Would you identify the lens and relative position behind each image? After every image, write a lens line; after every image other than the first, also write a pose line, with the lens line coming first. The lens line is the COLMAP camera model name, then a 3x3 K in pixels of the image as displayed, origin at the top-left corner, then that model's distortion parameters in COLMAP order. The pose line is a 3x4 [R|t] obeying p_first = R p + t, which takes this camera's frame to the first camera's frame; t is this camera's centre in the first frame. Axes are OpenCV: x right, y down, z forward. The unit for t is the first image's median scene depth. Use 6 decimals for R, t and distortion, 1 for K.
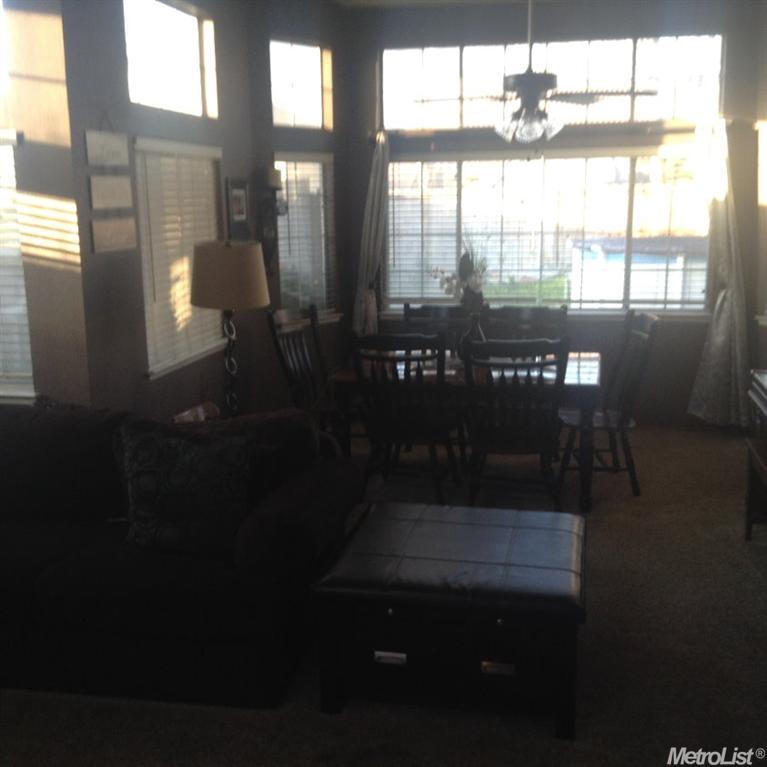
lens RADIAL K [[940.7, 0, 386.2], [0, 940.7, 404.5], [0, 0, 1]] dist [0.211799, -0.572309]
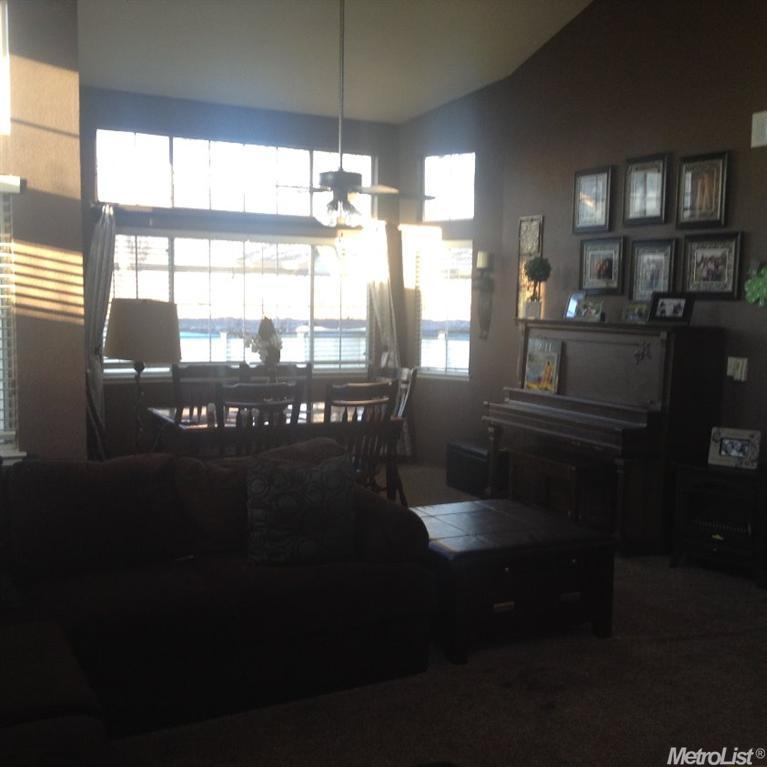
lens RADIAL K [[940.7, 0, 386.2], [0, 940.7, 404.5], [0, 0, 1]] dist [0.211799, -0.572309]
pose [[0.776864, -0.048163, 0.627824, -0.493741], [0.106866, 0.992691, -0.056081, 0.024230], [-0.620534, 0.110660, 0.776332, 0.029262]]
